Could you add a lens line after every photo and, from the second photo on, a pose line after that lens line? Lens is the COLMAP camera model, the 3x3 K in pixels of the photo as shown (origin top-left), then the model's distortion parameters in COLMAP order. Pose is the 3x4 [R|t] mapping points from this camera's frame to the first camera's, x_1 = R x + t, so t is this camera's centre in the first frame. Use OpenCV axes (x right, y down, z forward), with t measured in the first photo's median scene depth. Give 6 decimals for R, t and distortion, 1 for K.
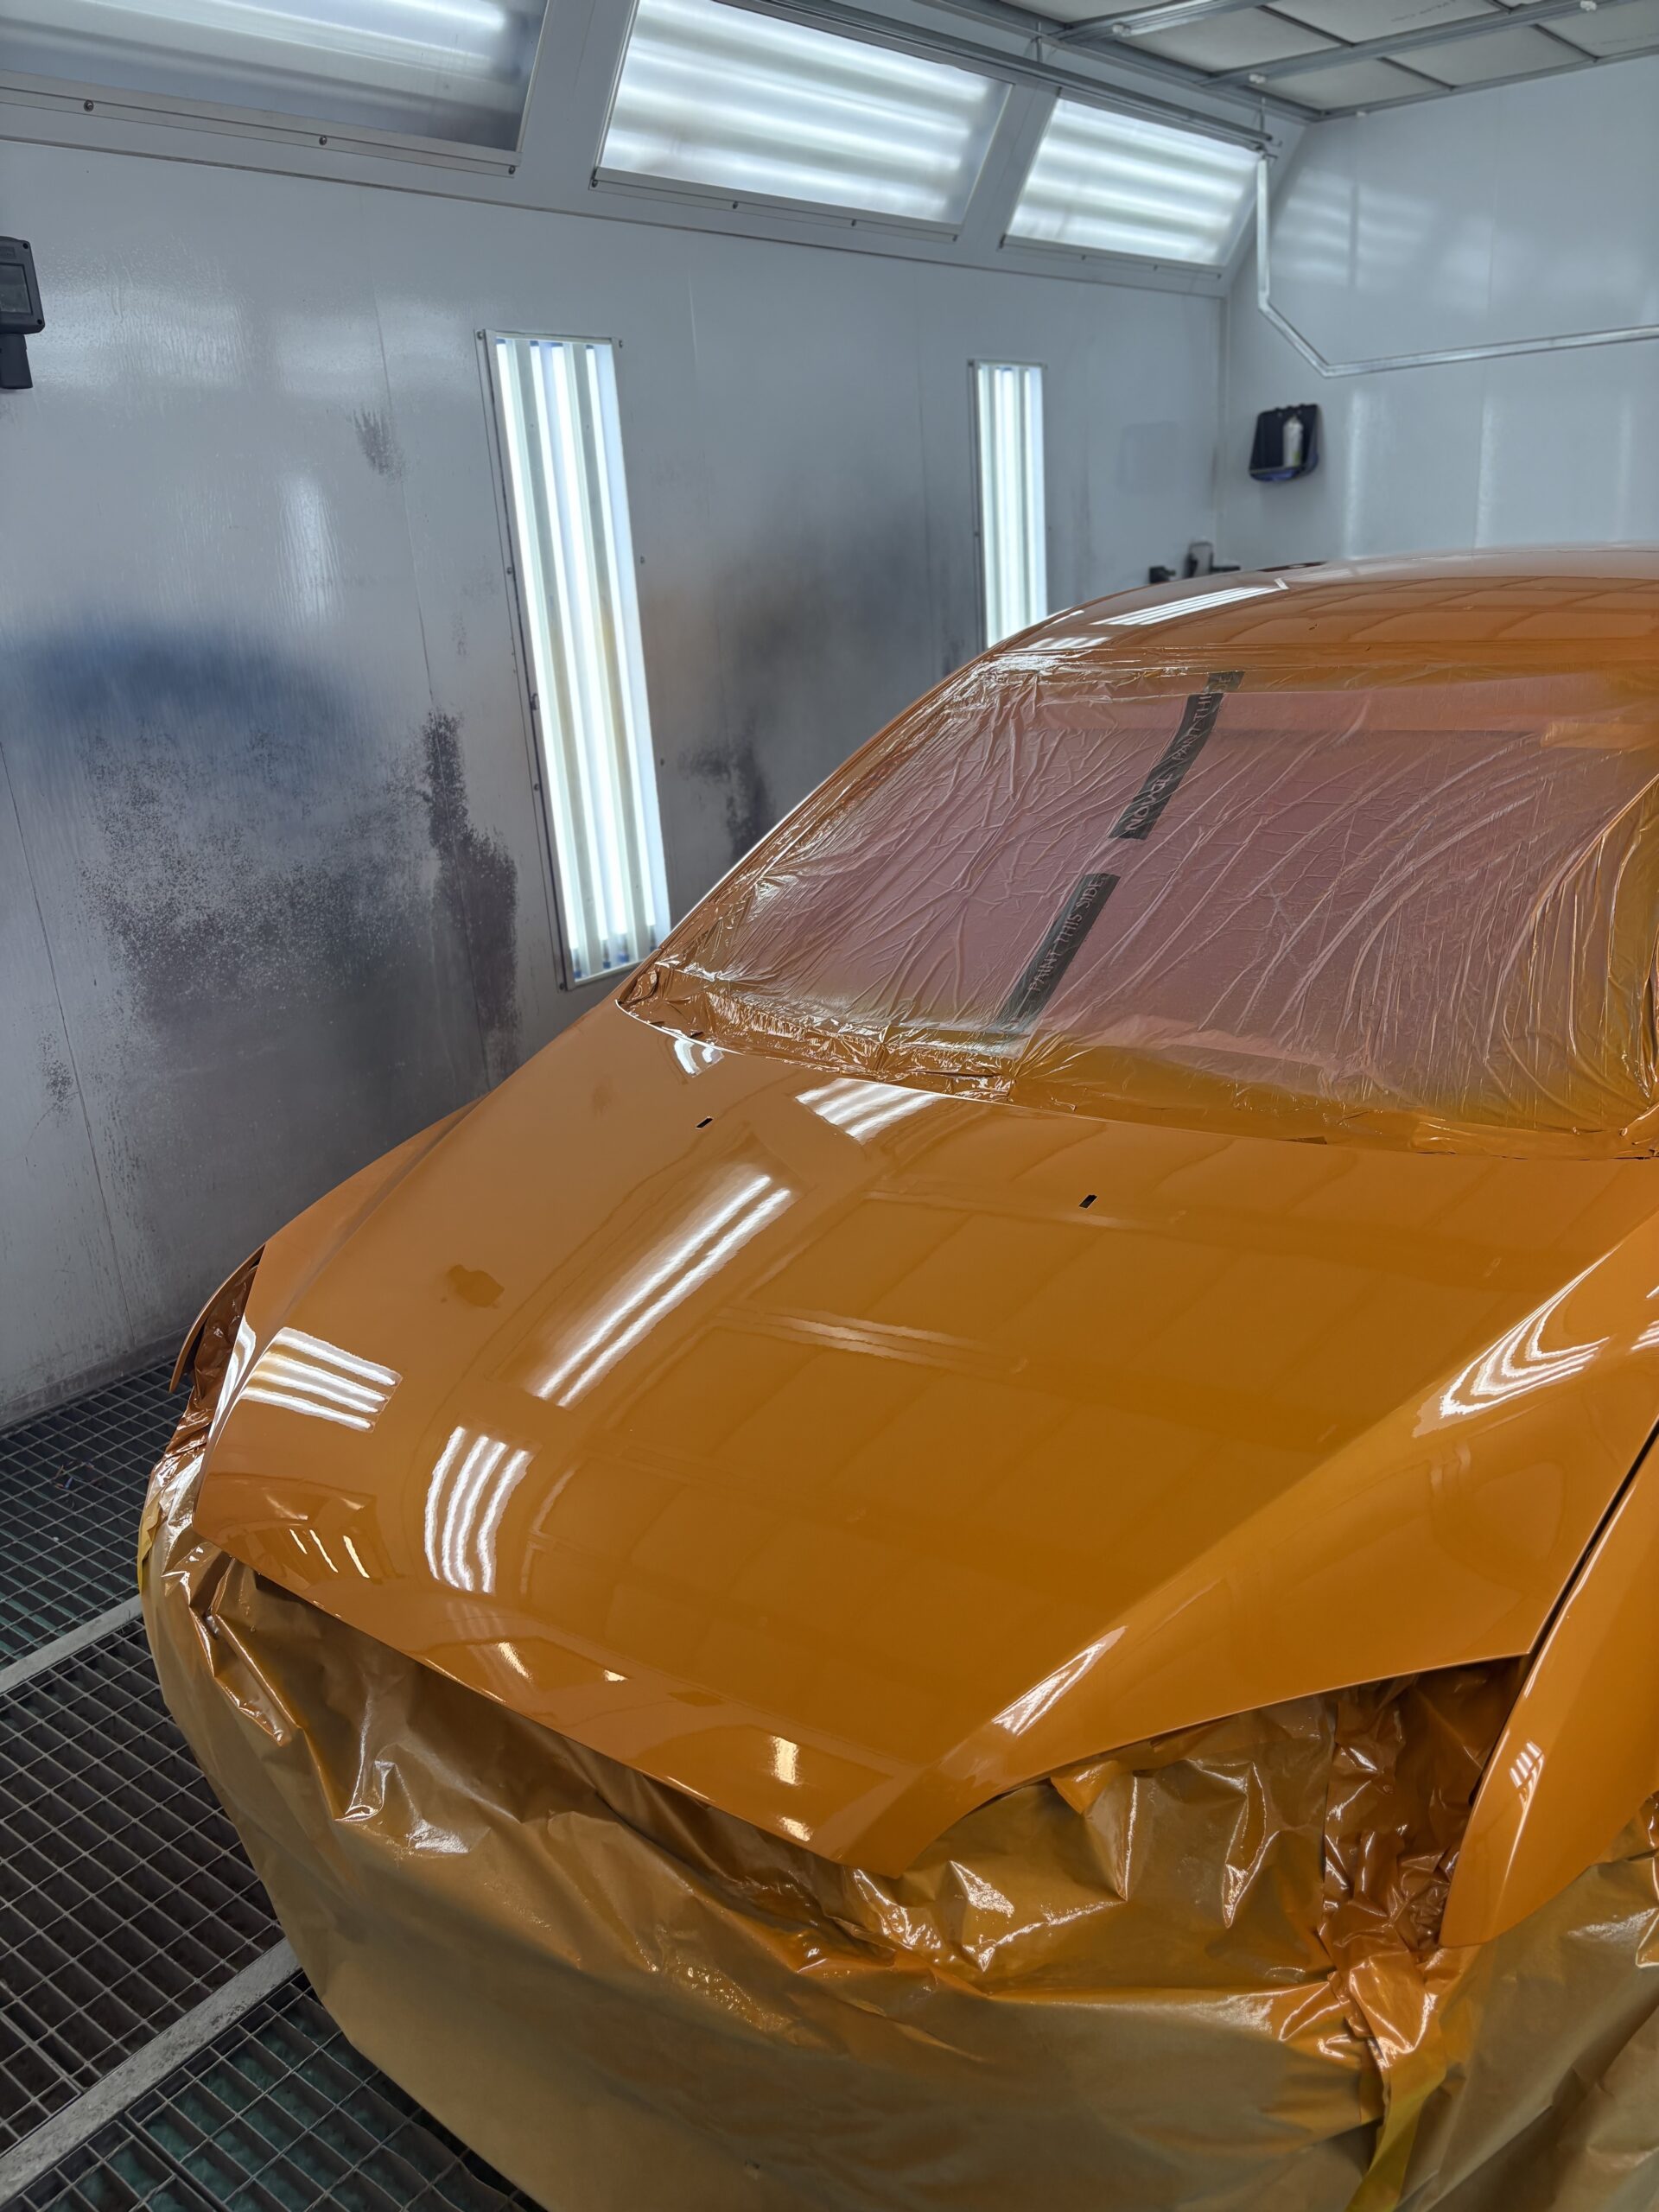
lens RADIAL K [[1670.2, 0, 824.3], [0, 1670.2, 1119.2], [0, 0, 1]] dist [0.004798, 0.005315]
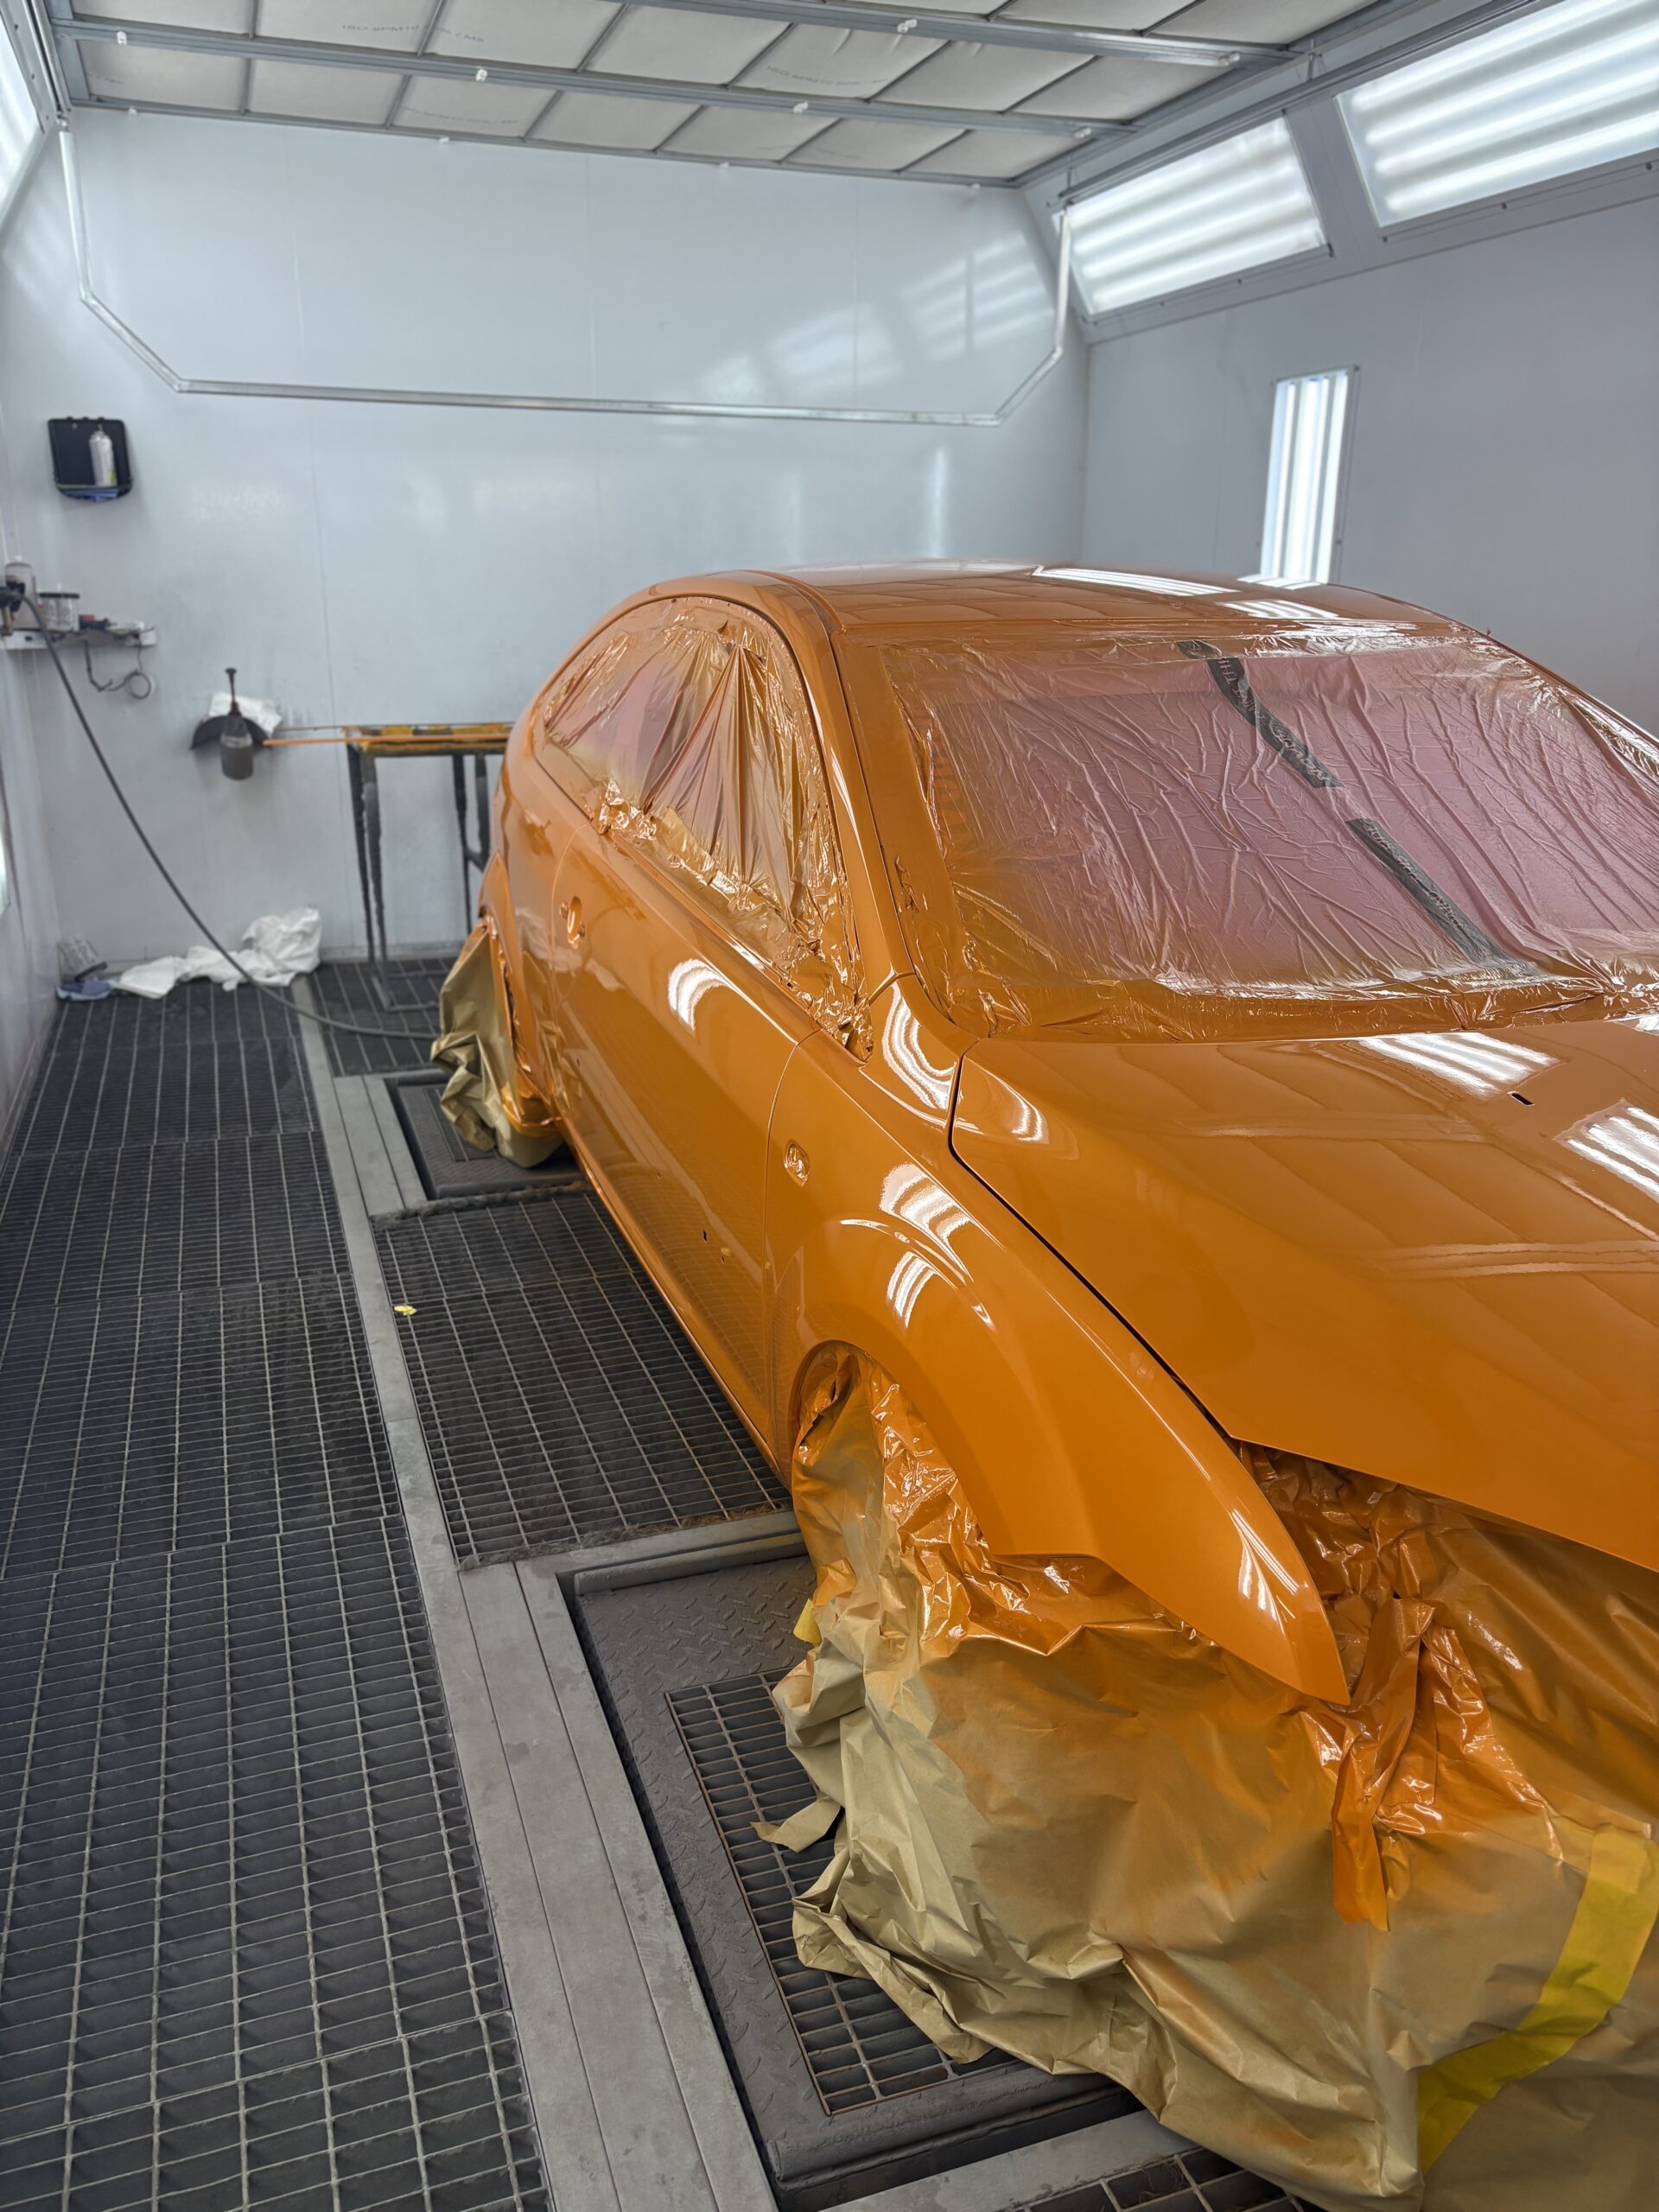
lens RADIAL K [[1698.1, 0, 866.9], [0, 1698.1, 1103.0], [0, 0, 1]] dist [0.006514, -0.002205]
pose [[0.527932, -0.172324, 0.831620, -0.310016], [0.232286, 0.971160, 0.053779, -0.031543], [-0.816904, 0.164782, 0.552735, 0.235626]]
